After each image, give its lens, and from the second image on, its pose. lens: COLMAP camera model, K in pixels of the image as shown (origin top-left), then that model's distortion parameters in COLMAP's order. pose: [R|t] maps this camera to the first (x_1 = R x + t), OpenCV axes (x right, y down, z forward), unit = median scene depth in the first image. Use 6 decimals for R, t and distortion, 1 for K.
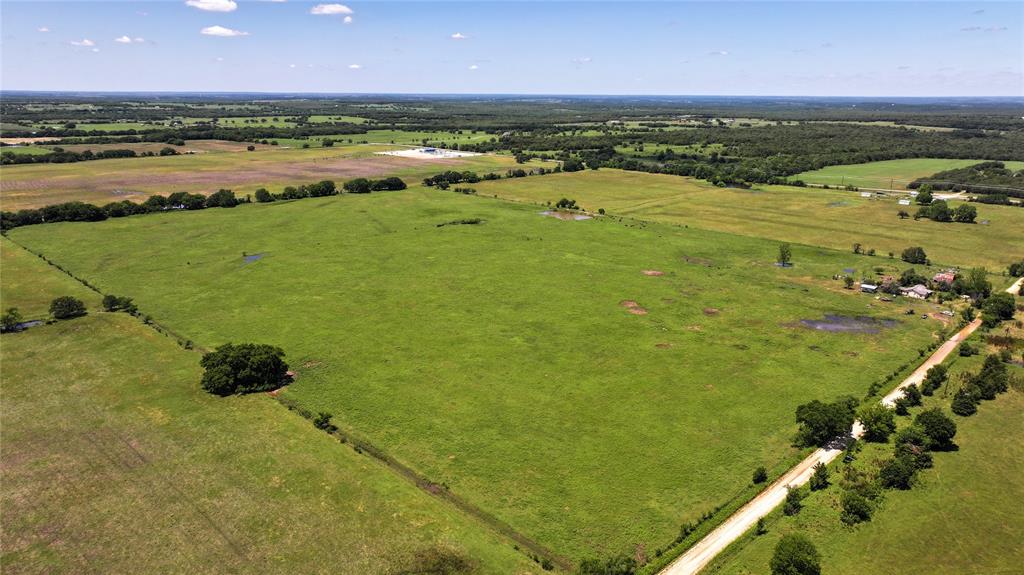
lens RADIAL K [[720.4, 0, 516.2], [0, 720.4, 283.3], [0, 0, 1]] dist [-0.002034, 0.020272]
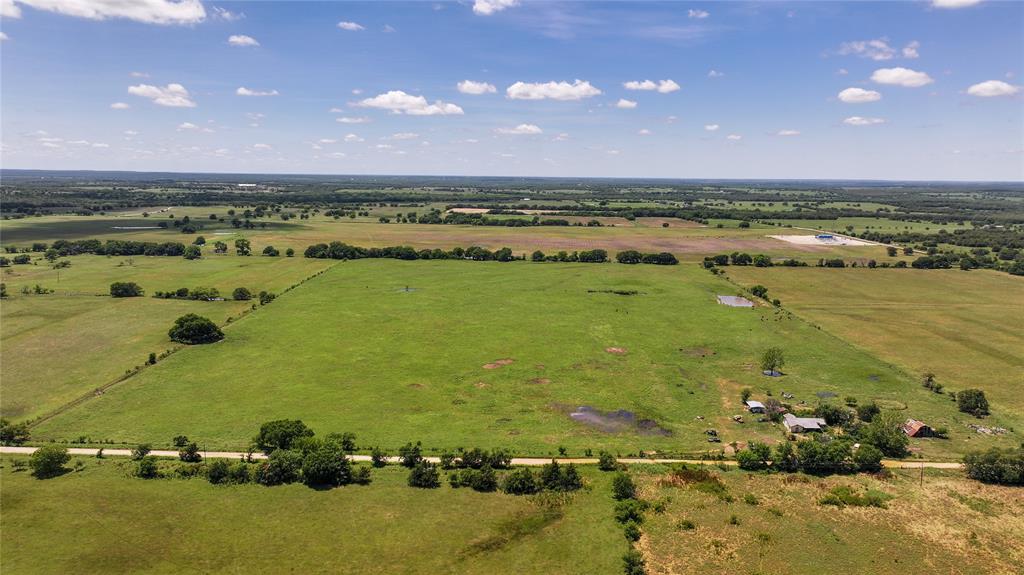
lens RADIAL K [[720.4, 0, 515.0], [0, 720.4, 290.5], [0, 0, 1]] dist [-0.002034, 0.020272]
pose [[0.685923, 0.117502, -0.718125, 0.468507], [-0.193562, 0.980785, -0.024402, -0.026118], [0.701458, 0.155740, 0.695486, 0.129004]]
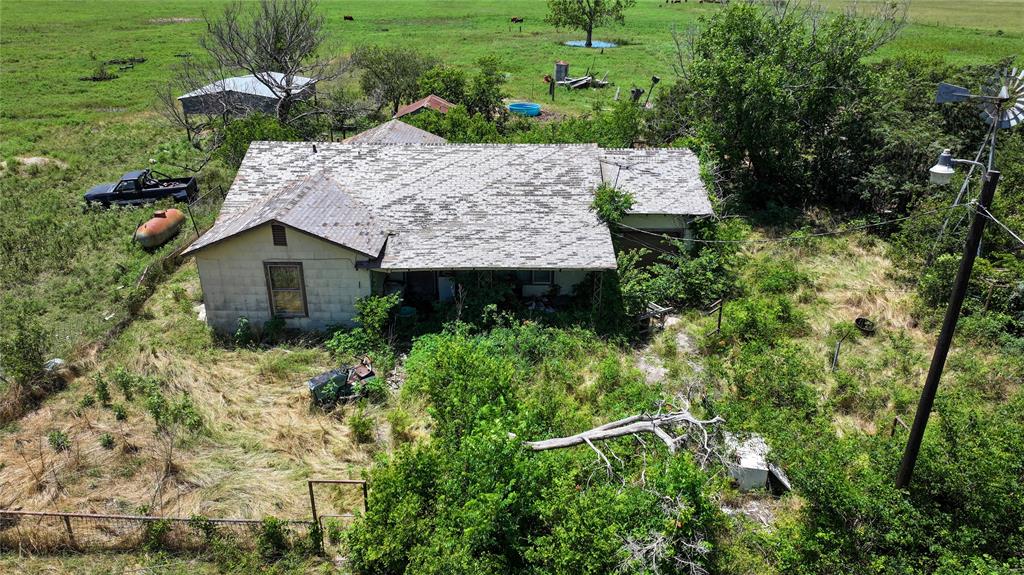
lens RADIAL K [[720.4, 0, 506.3], [0, 720.4, 288.8], [0, 0, 1]] dist [-0.002034, 0.020272]
pose [[0.709559, 0.282136, -0.645698, 0.323020], [-0.182271, 0.958645, 0.218579, 0.001467], [0.680664, -0.037403, 0.731640, 0.510760]]
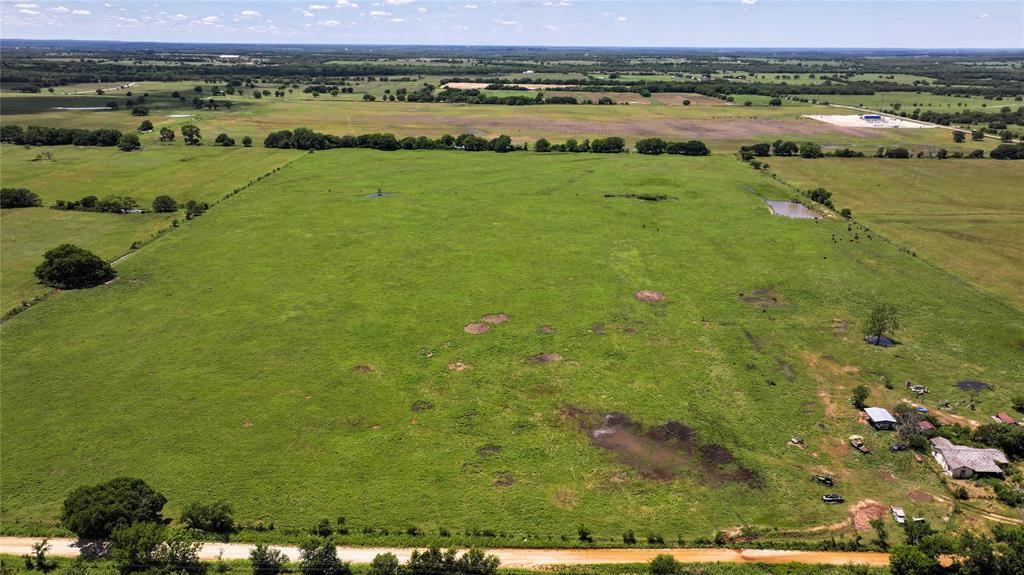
lens RADIAL K [[720.4, 0, 517.1], [0, 720.4, 285.0], [0, 0, 1]] dist [-0.002034, 0.020272]
pose [[0.684957, 0.231259, -0.690907, 0.350365], [-0.190934, 0.972122, 0.136097, -0.057440], [0.703120, 0.038697, 0.710018, 0.242315]]
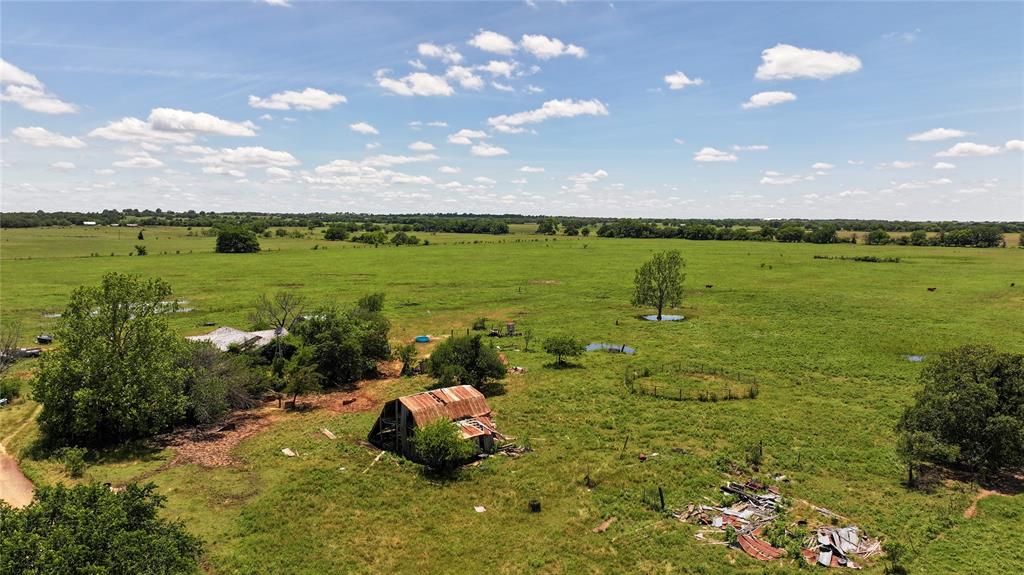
lens RADIAL K [[720.4, 0, 509.1], [0, 720.4, 290.2], [0, 0, 1]] dist [-0.002034, 0.020272]
pose [[-0.021667, 0.089969, -0.995709, 0.434164], [-0.260562, 0.961015, 0.092504, -0.030580], [0.965214, 0.261448, 0.002620, 0.576845]]
